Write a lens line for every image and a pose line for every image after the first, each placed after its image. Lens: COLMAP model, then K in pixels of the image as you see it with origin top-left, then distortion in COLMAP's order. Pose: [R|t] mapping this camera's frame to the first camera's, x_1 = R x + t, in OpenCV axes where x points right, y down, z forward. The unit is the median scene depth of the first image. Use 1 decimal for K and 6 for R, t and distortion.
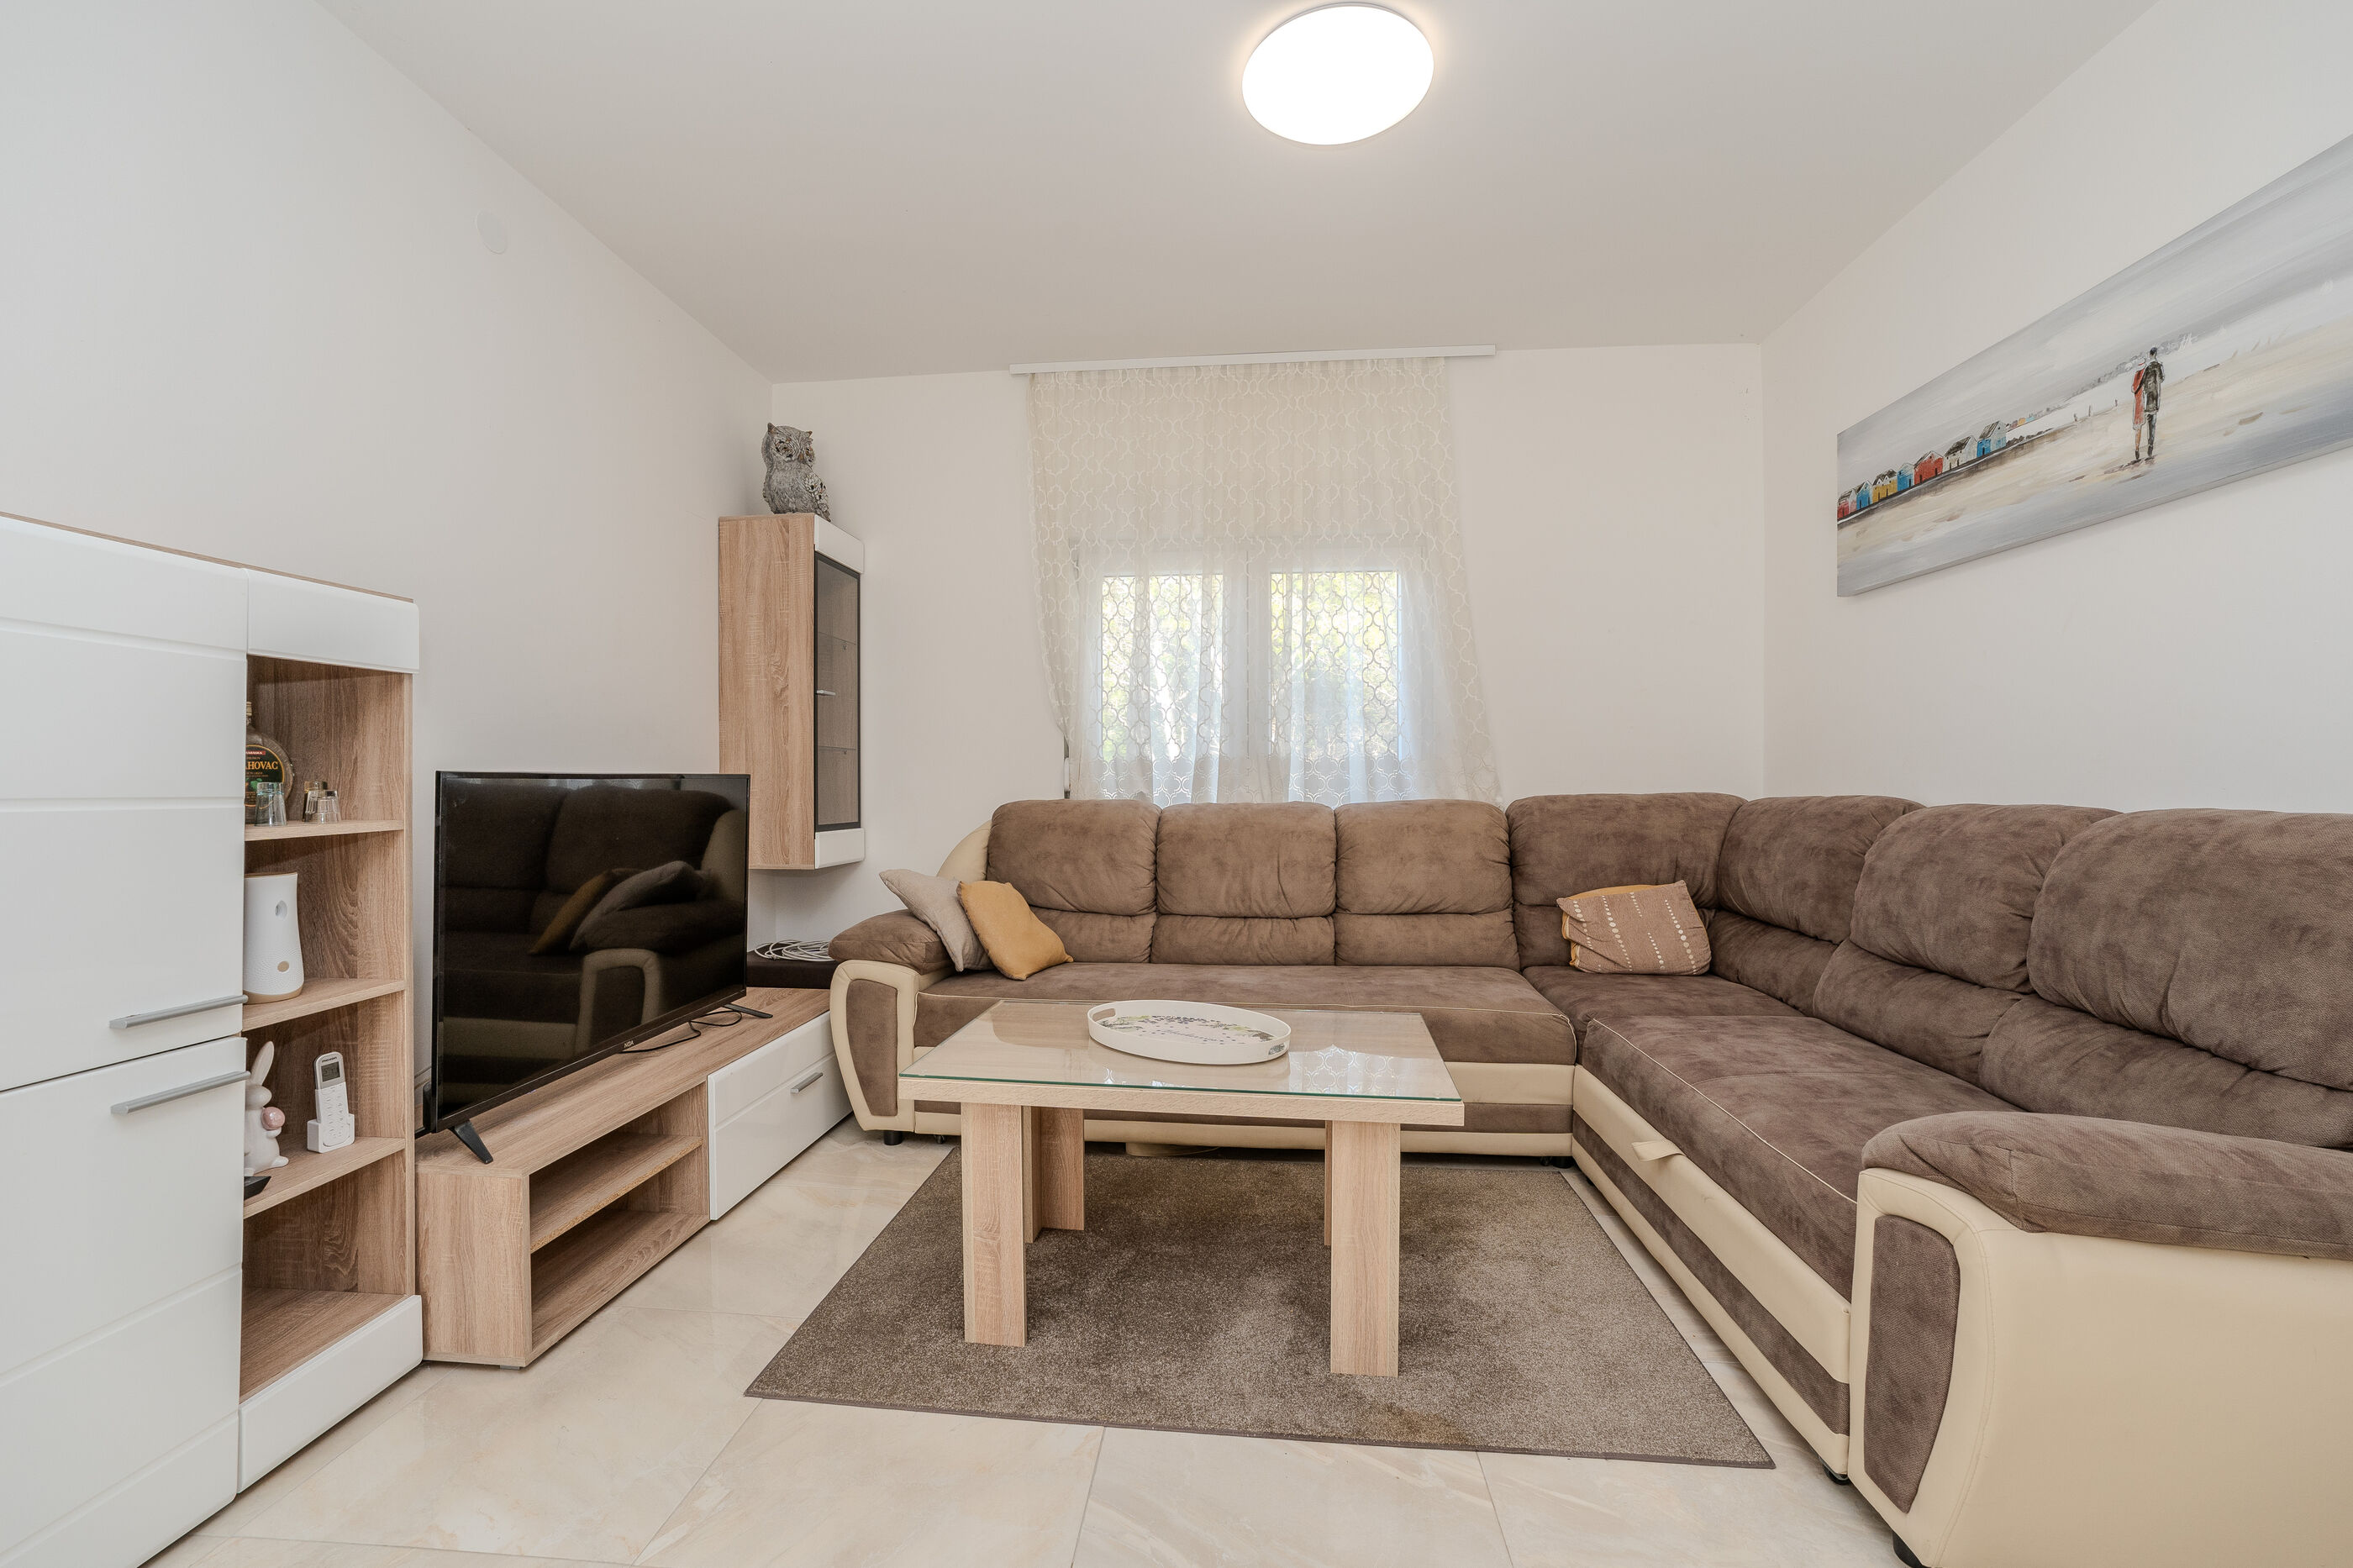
lens RADIAL K [[974.4, 0, 1168.6], [0, 974.4, 783.7], [0, 0, 1]] dist [-0.027131, 0.000155]
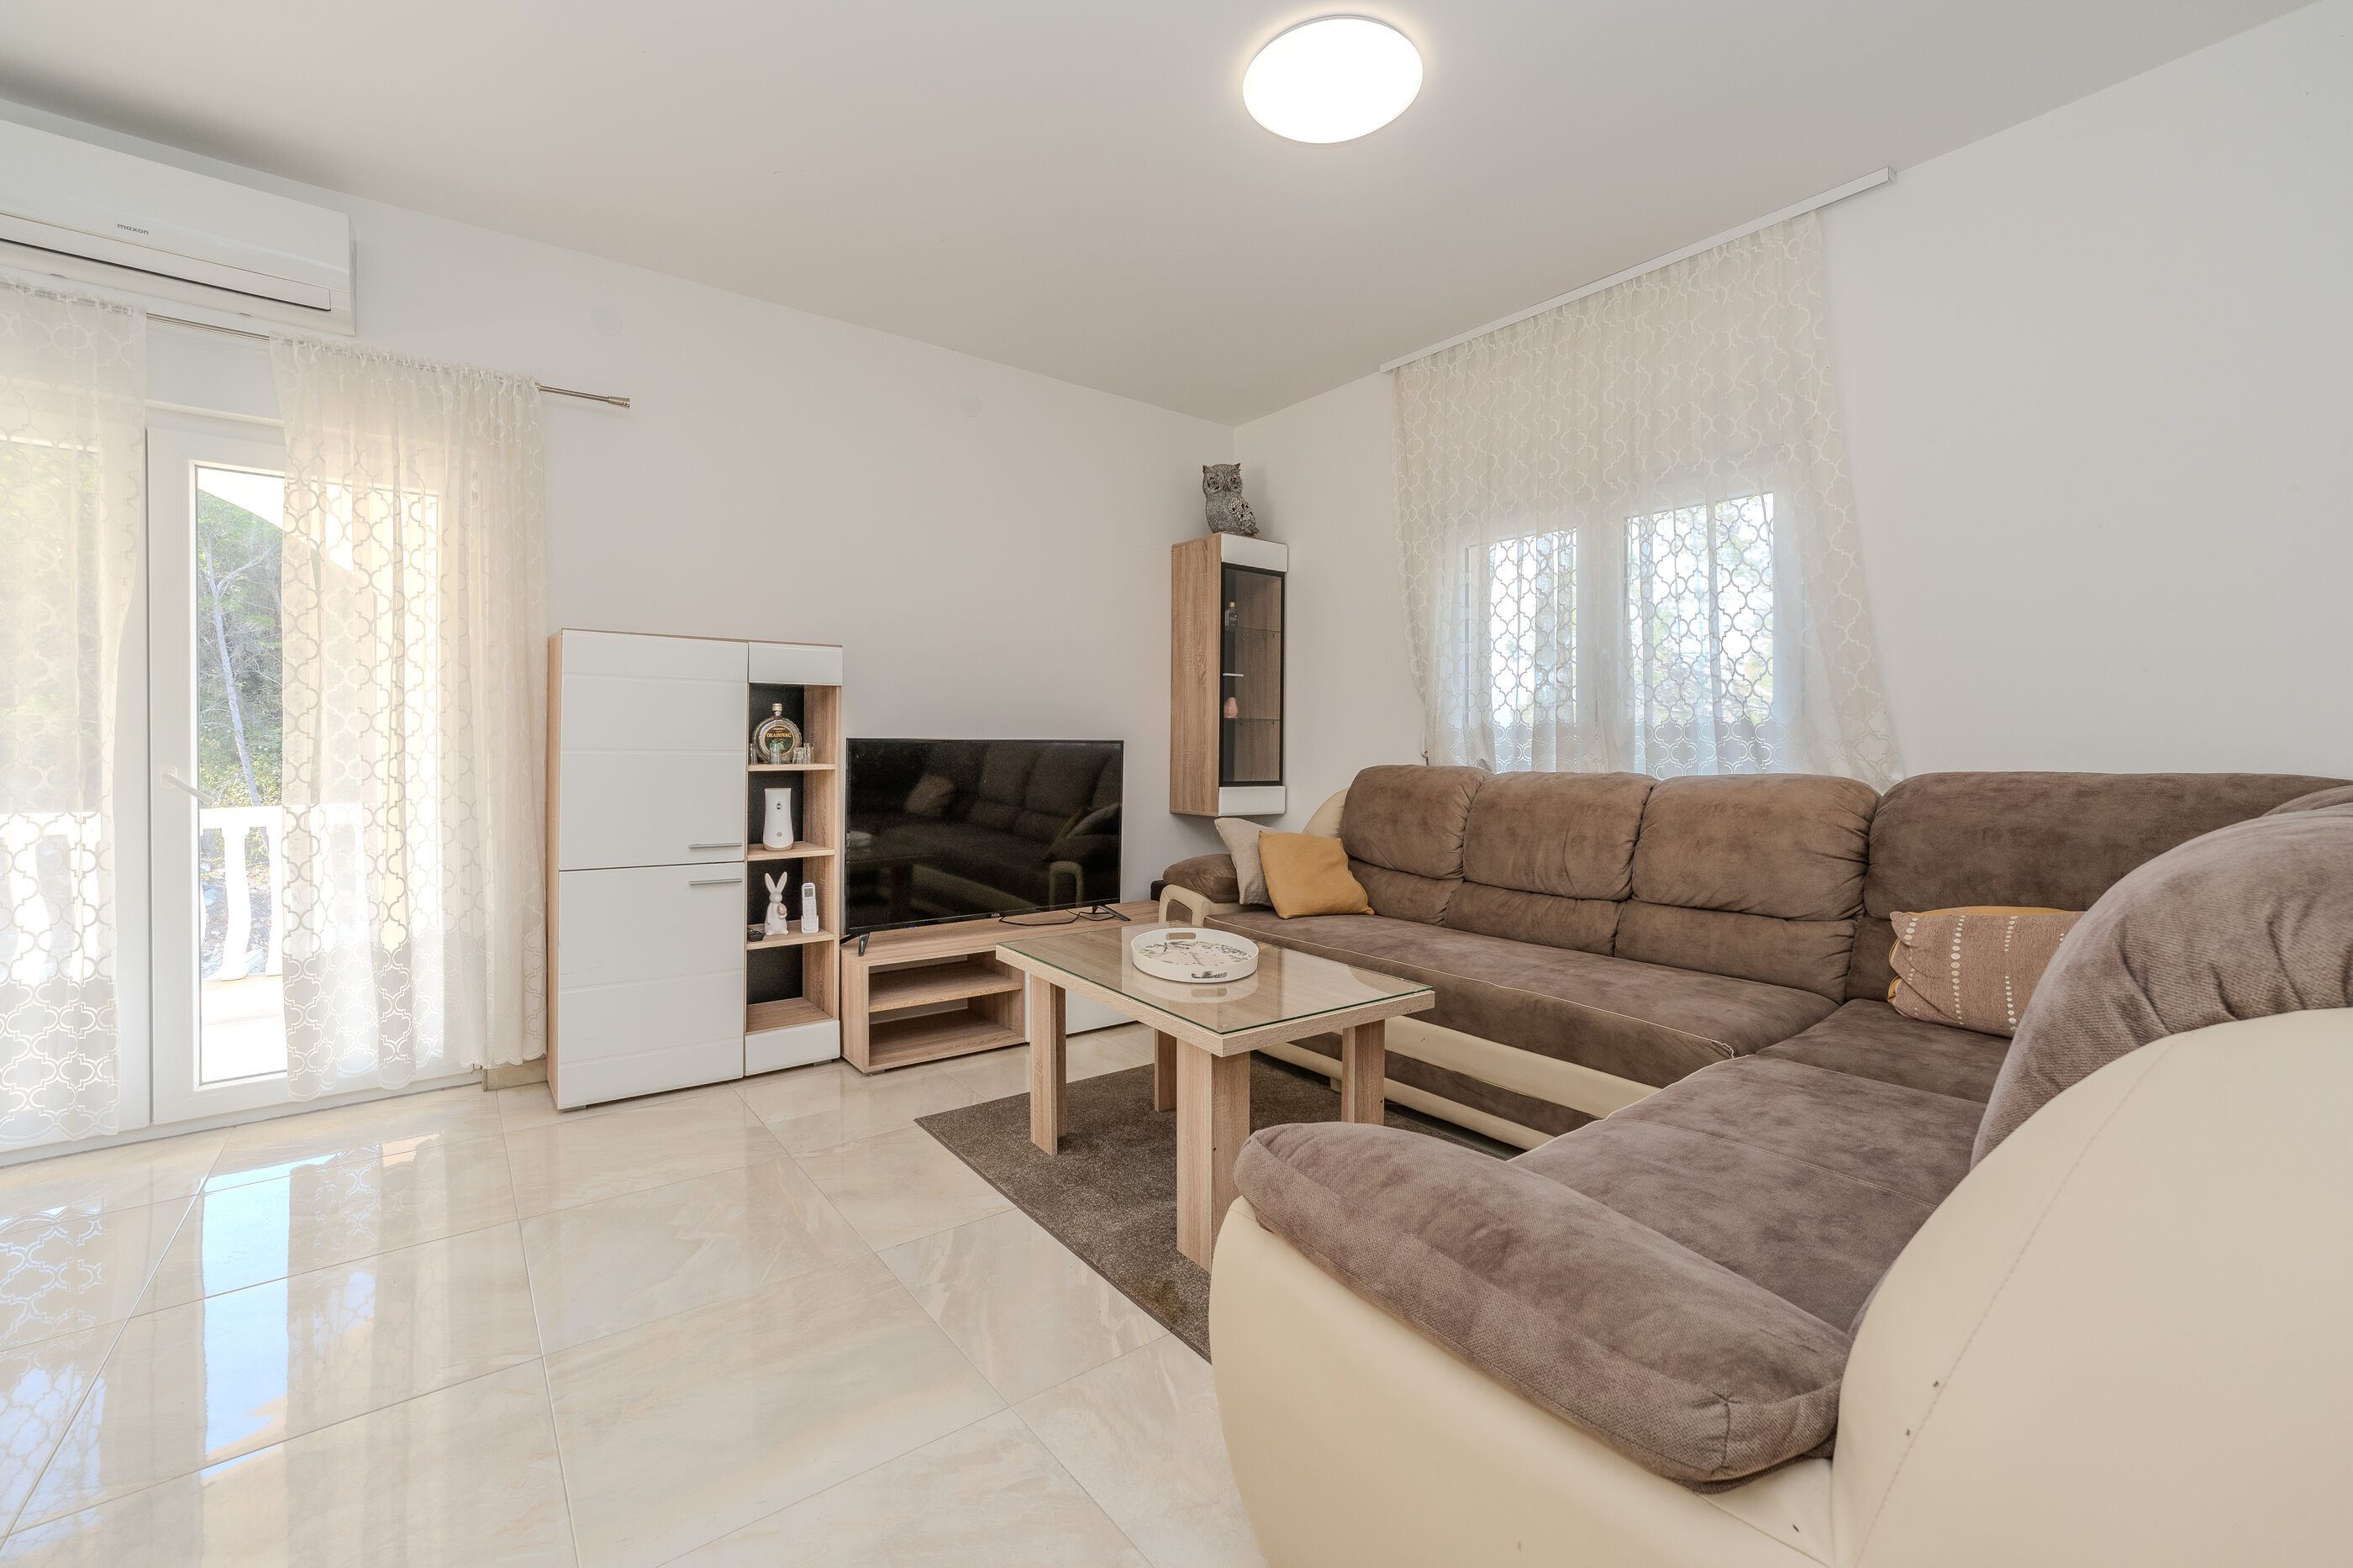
lens RADIAL K [[971.6, 0, 1165.5], [0, 971.6, 756.0], [0, 0, 1]] dist [-0.039162, 0.000149]
pose [[0.675049, 0.013166, -0.737656, 0.530076], [-0.009297, 0.999913, 0.009338, -0.000990], [0.737715, 0.000554, 0.675112, 0.102024]]
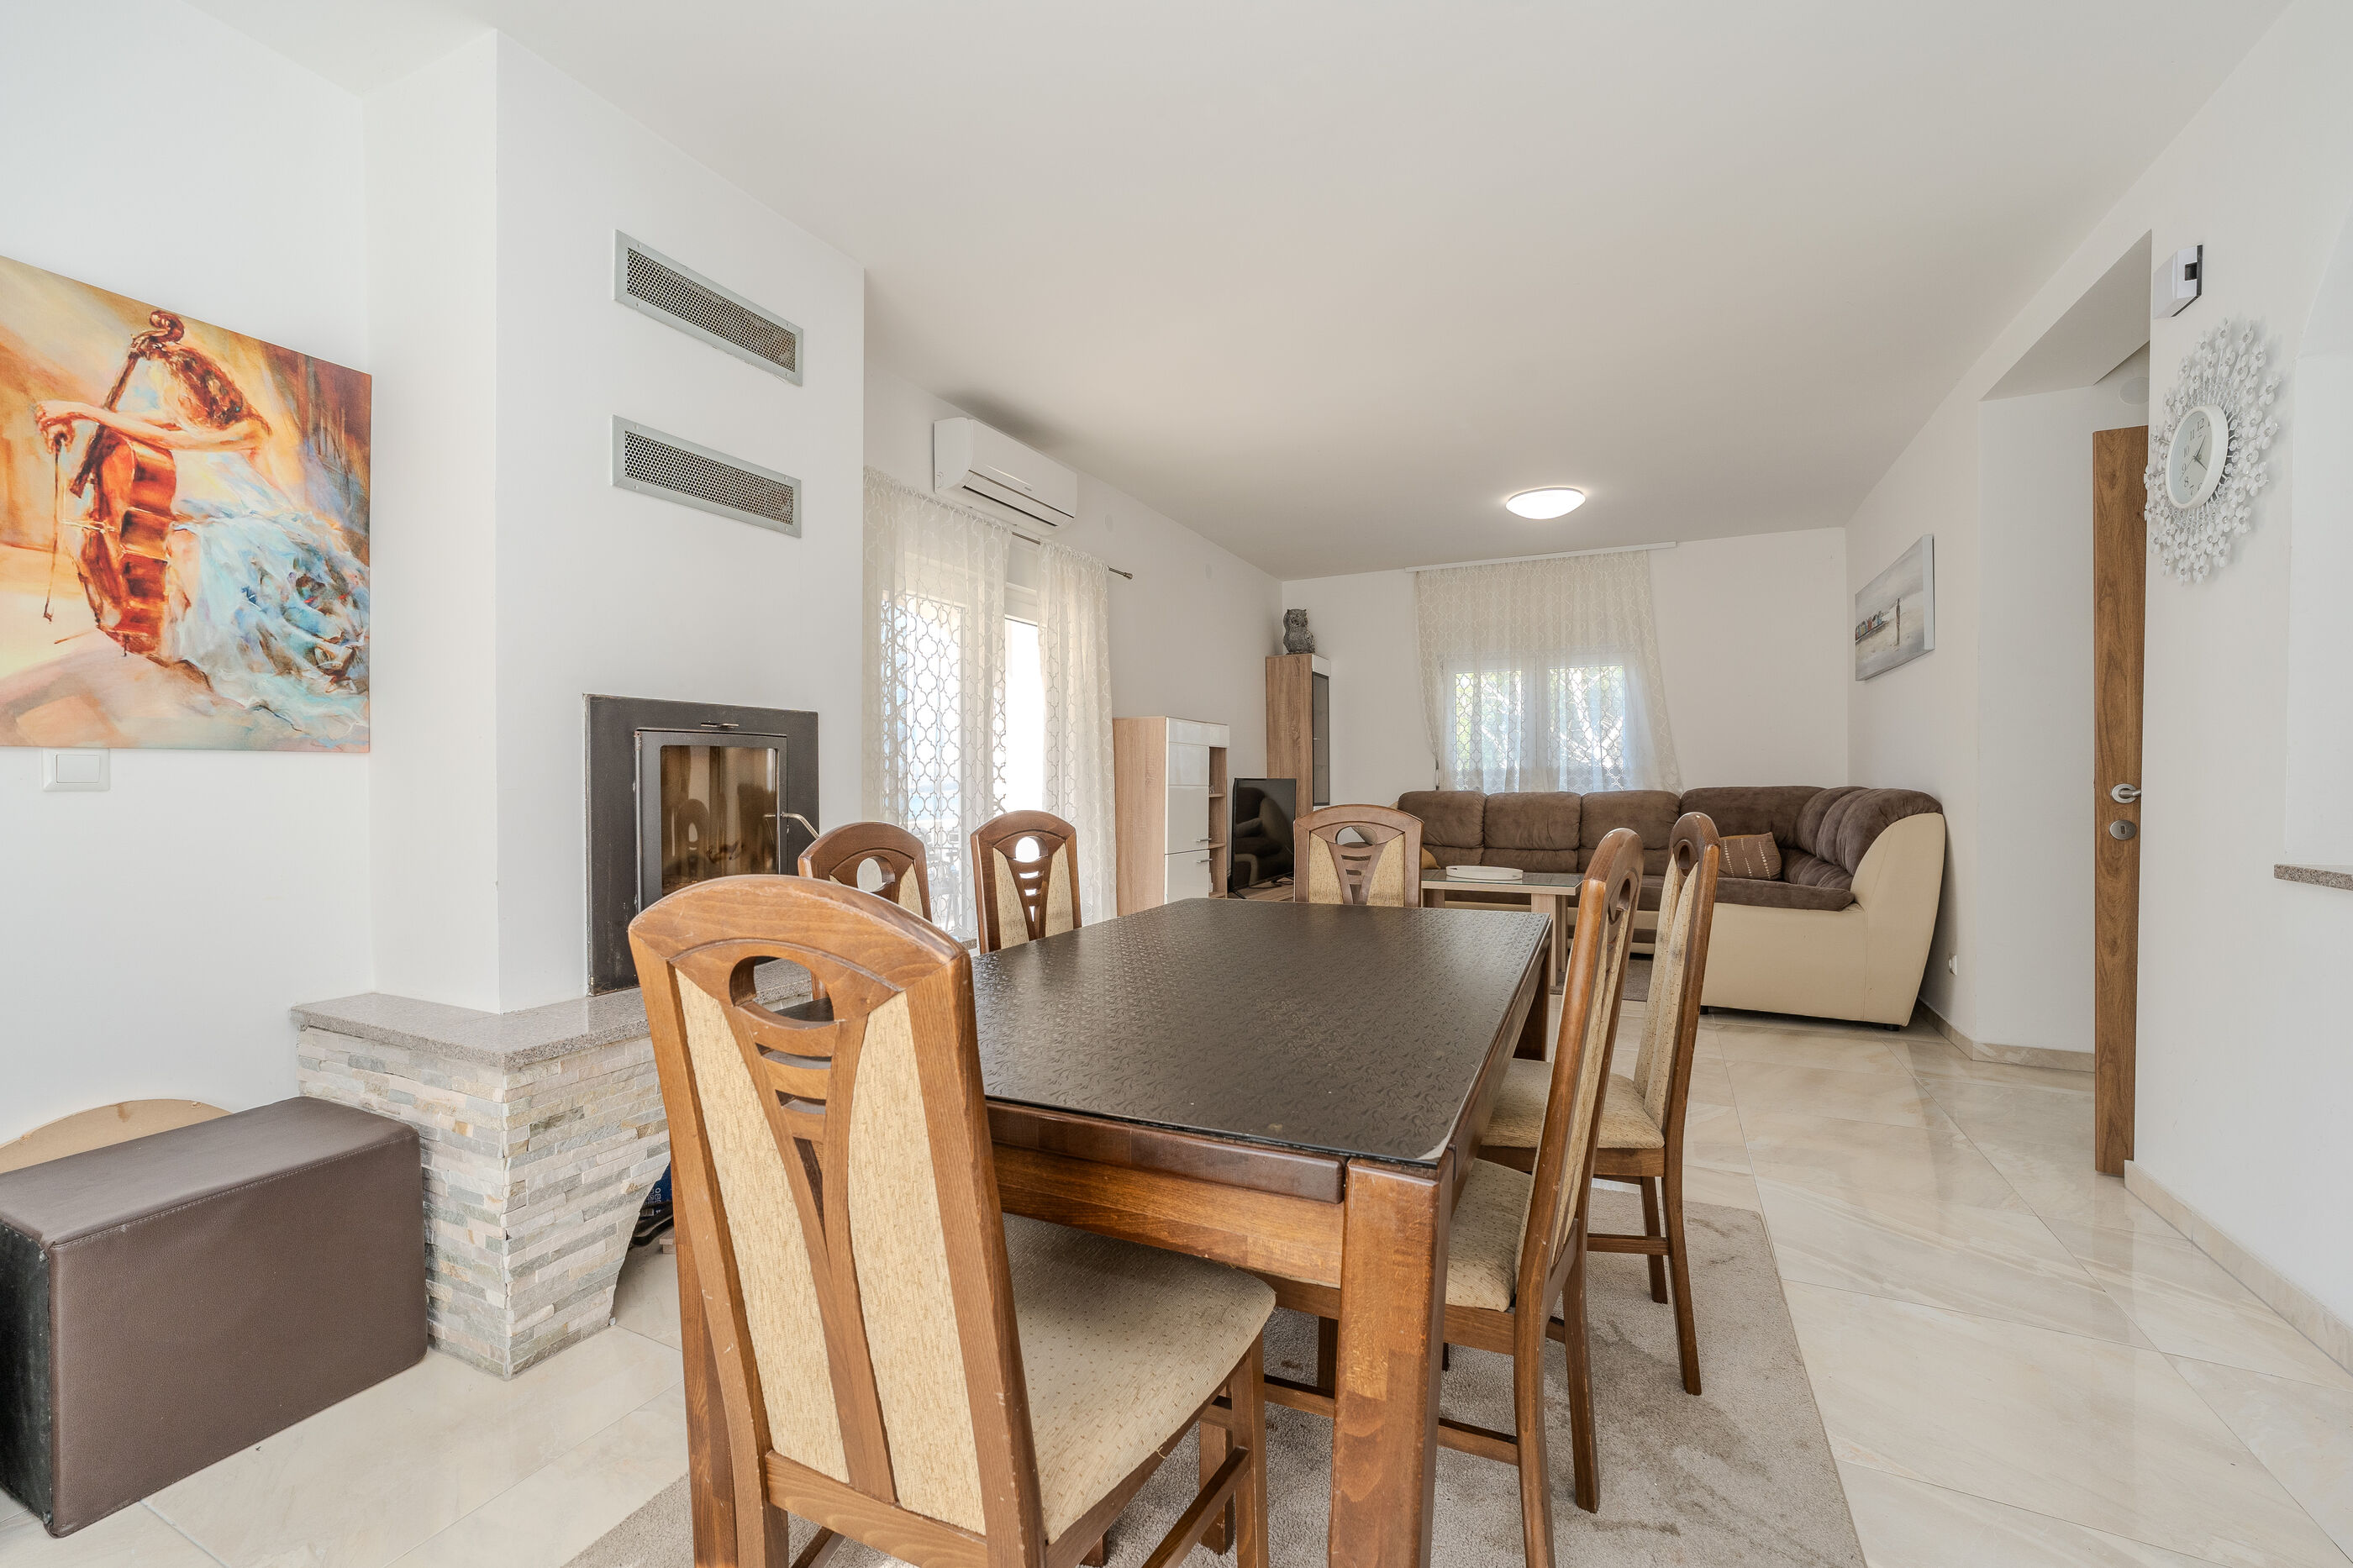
lens RADIAL K [[974.4, 0, 1168.6], [0, 974.4, 783.7], [0, 0, 1]] dist [-0.027131, 0.000155]
pose [[0.933267, -0.004264, -0.359158, 0.101949], [0.002470, 0.999982, -0.005453, 0.012347], [0.359174, 0.004202, 0.933261, -1.110021]]
